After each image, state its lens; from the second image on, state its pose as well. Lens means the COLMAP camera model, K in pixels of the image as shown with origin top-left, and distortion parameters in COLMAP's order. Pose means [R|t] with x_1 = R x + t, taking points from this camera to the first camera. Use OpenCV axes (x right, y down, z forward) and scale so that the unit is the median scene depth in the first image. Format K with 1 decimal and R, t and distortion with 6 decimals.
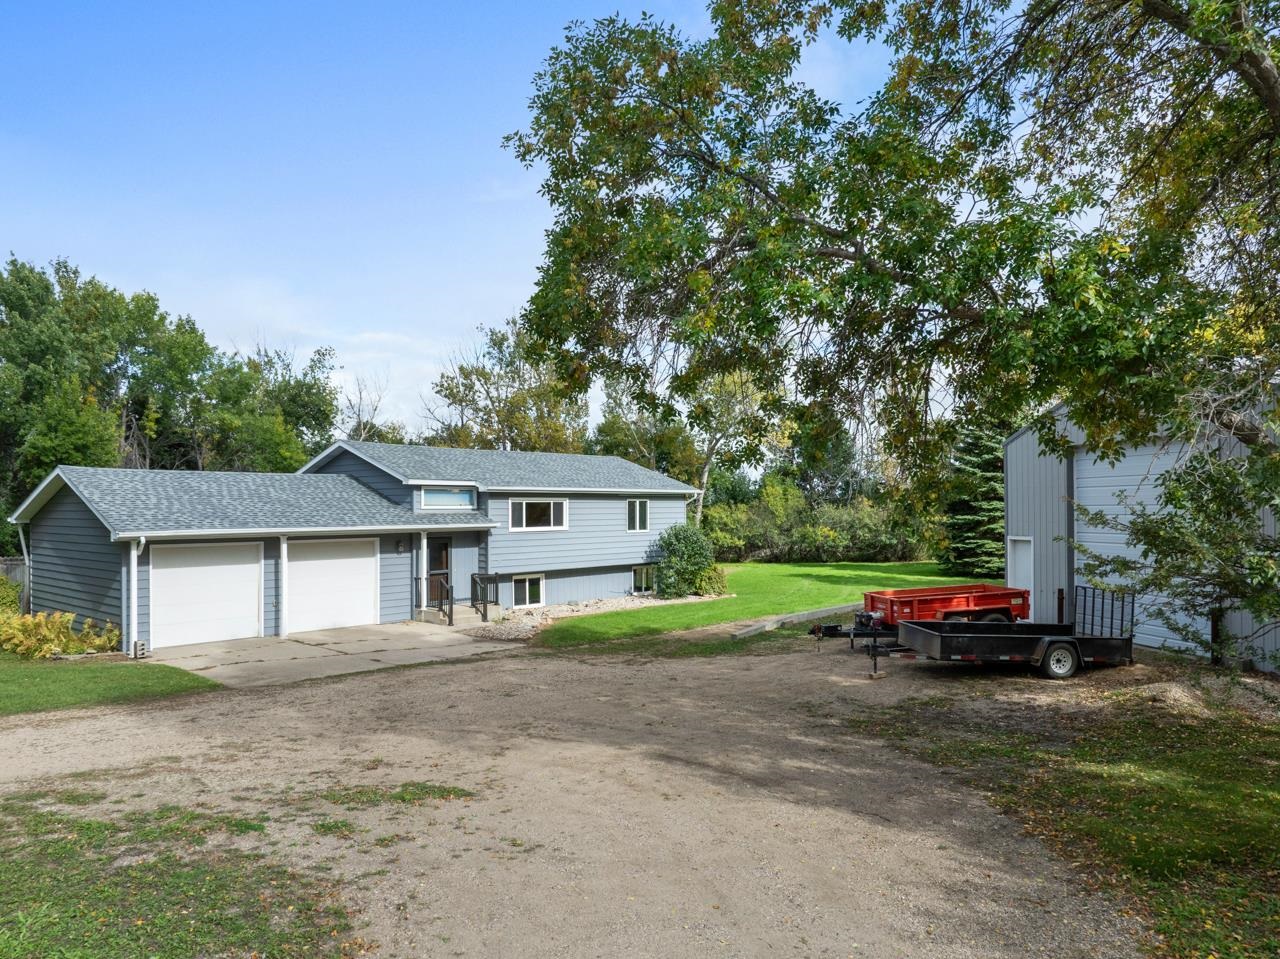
lens RADIAL K [[940.3, 0, 638.7], [0, 940.3, 448.0], [0, 0, 1]] dist [0.007708, -0.104960]
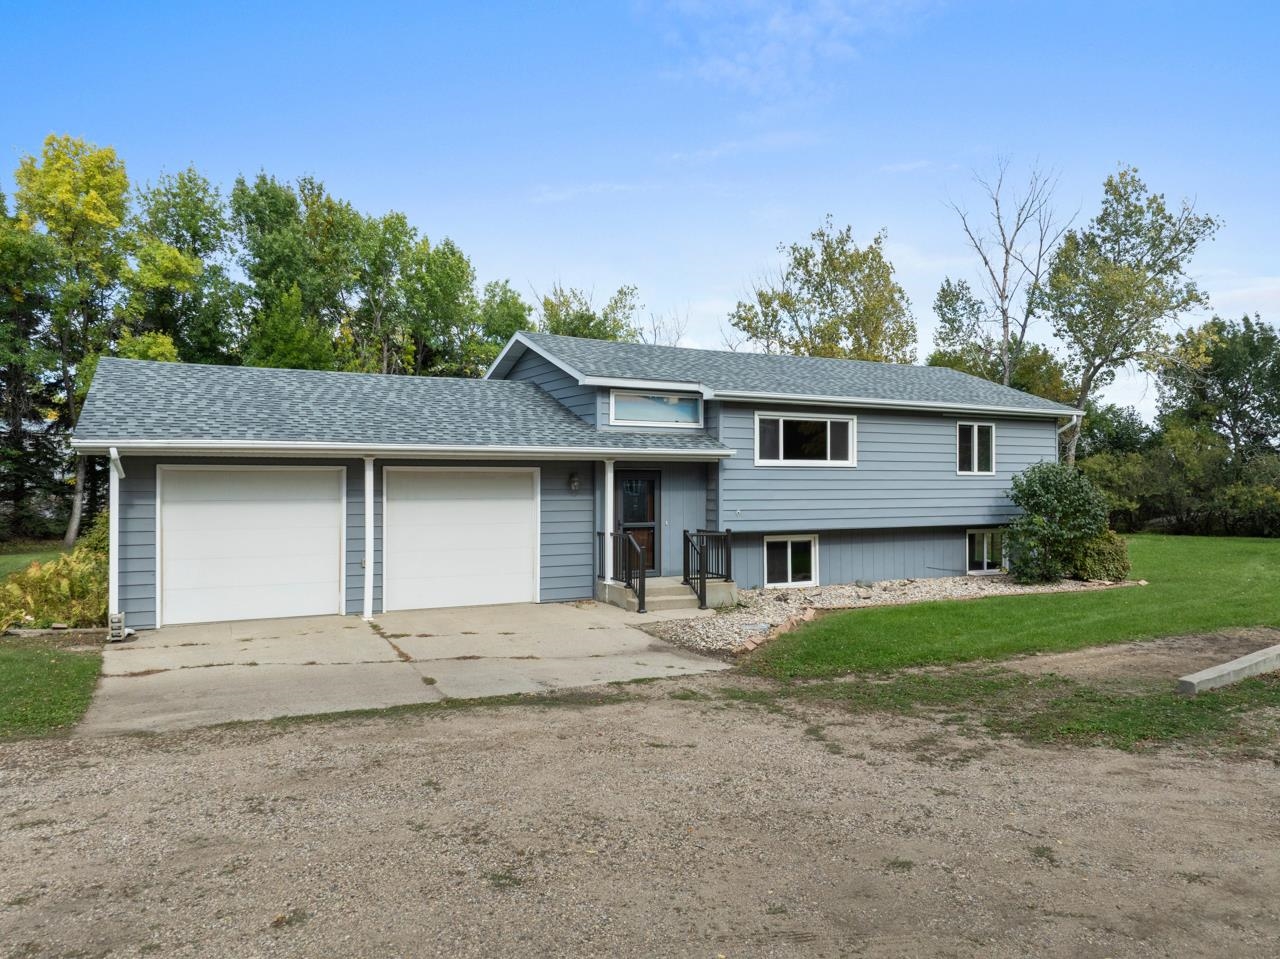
lens RADIAL K [[940.3, 0, 638.7], [0, 940.3, 448.0], [0, 0, 1]] dist [0.007708, -0.104960]
pose [[0.936607, 0.004357, -0.350356, 0.009141], [0.008349, 0.999361, 0.034748, 0.054220], [0.350283, -0.035470, 0.935972, 0.381961]]
